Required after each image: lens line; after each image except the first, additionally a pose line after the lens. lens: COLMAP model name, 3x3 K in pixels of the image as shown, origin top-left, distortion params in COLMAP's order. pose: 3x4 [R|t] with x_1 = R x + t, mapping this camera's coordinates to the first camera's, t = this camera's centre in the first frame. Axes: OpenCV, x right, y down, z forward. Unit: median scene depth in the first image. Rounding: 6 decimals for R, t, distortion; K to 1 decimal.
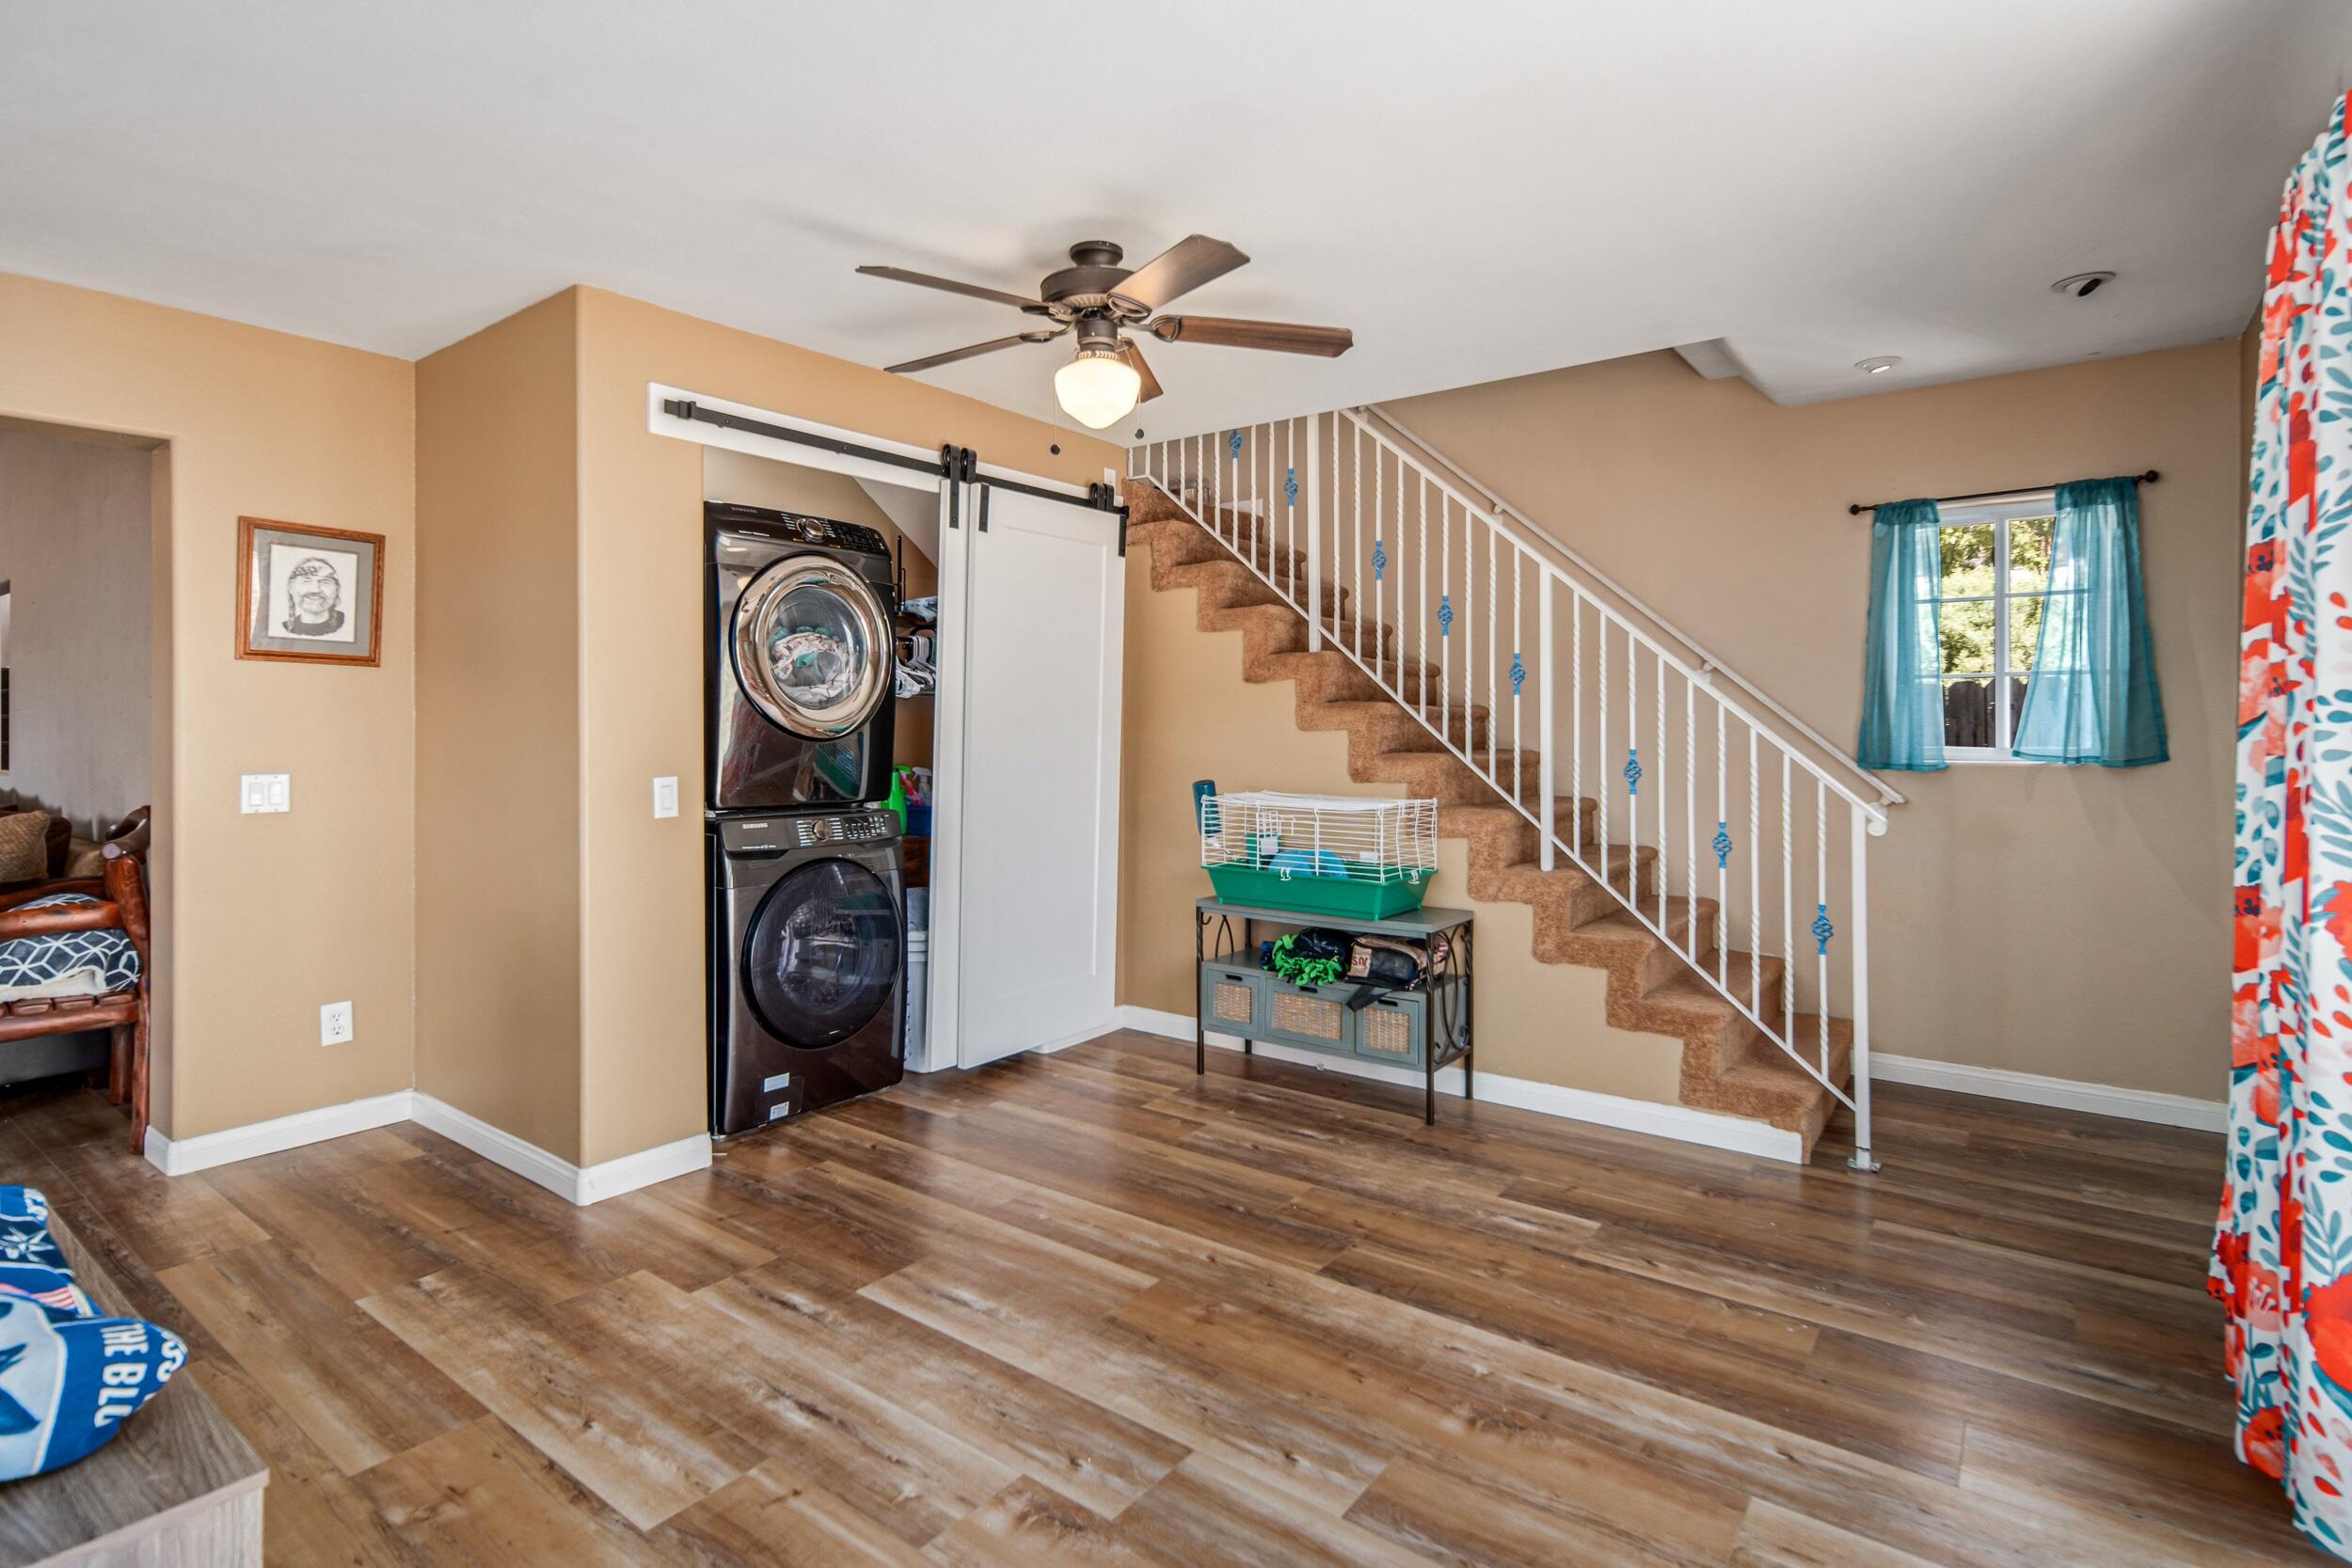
lens RADIAL K [[1161.3, 0, 1174.4], [0, 1161.3, 737.3], [0, 0, 1]] dist [0.001519, 0.000254]
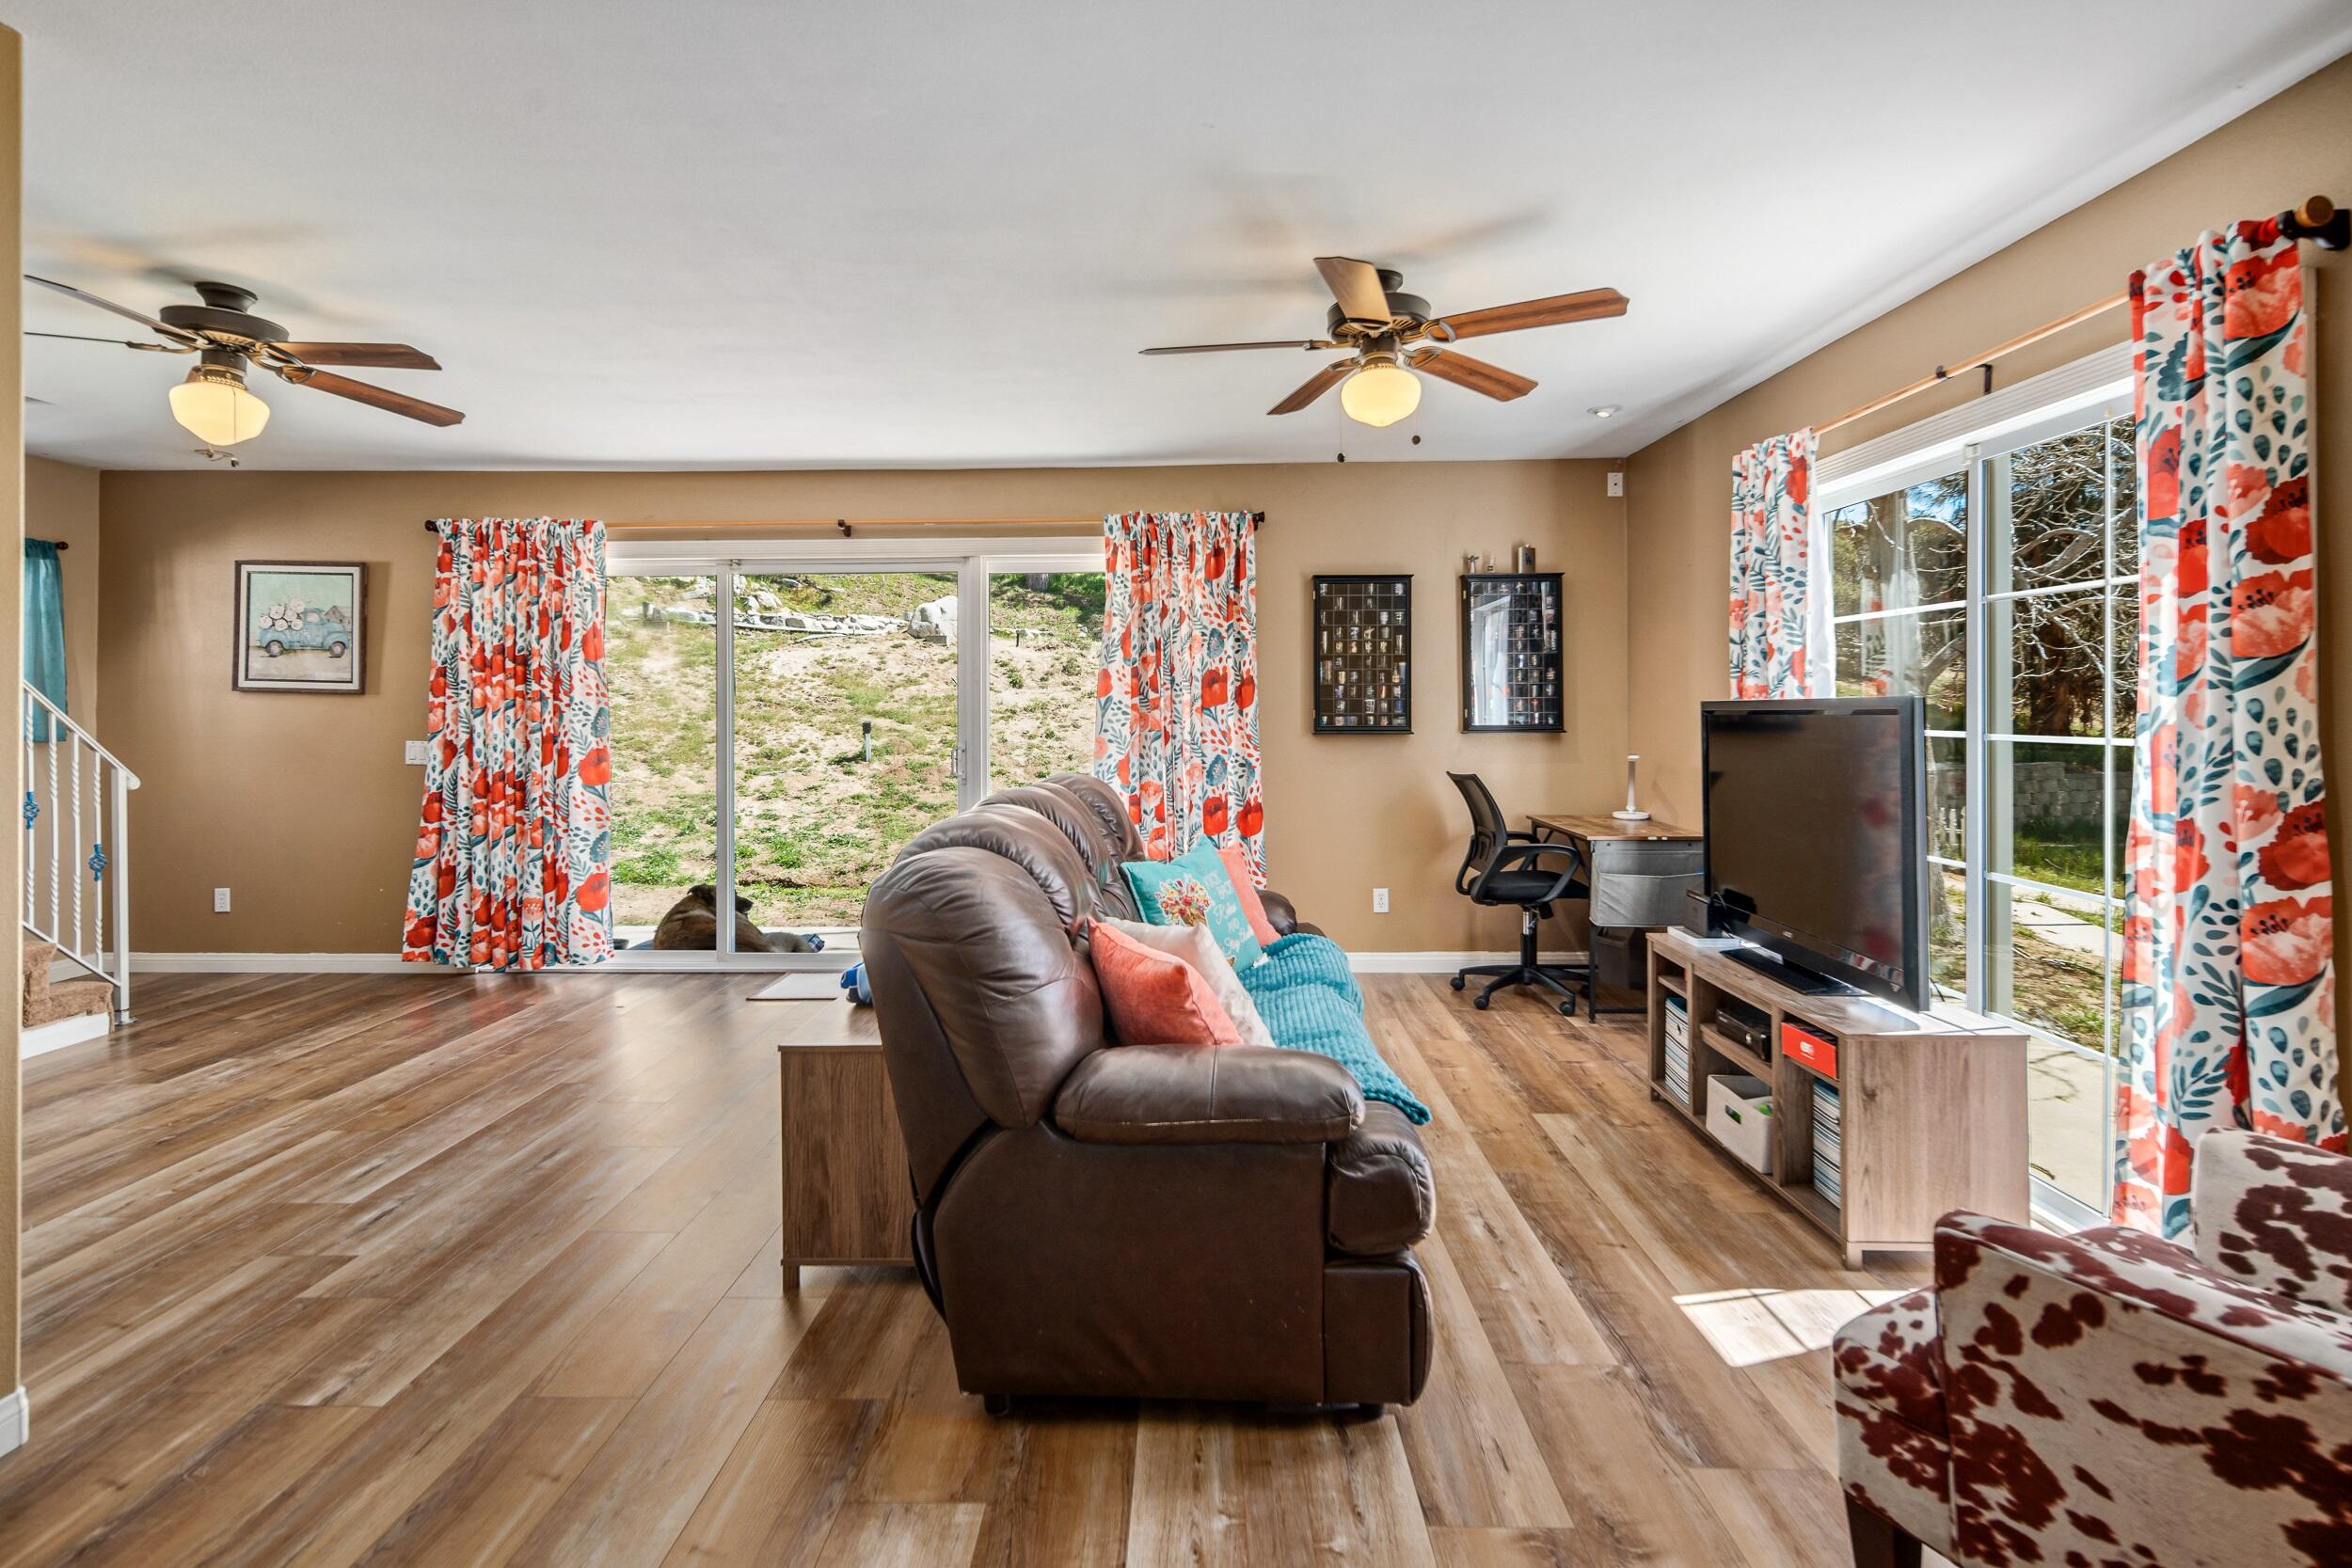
lens RADIAL K [[1165.6, 0, 1185.5], [0, 1165.6, 708.0], [0, 0, 1]] dist [0.000183, 0.000209]
pose [[-0.589750, 0.002236, 0.807583, -1.628725], [0.009122, 0.999951, 0.003893, -0.012587], [-0.807534, 0.009663, -0.589741, 0.966421]]
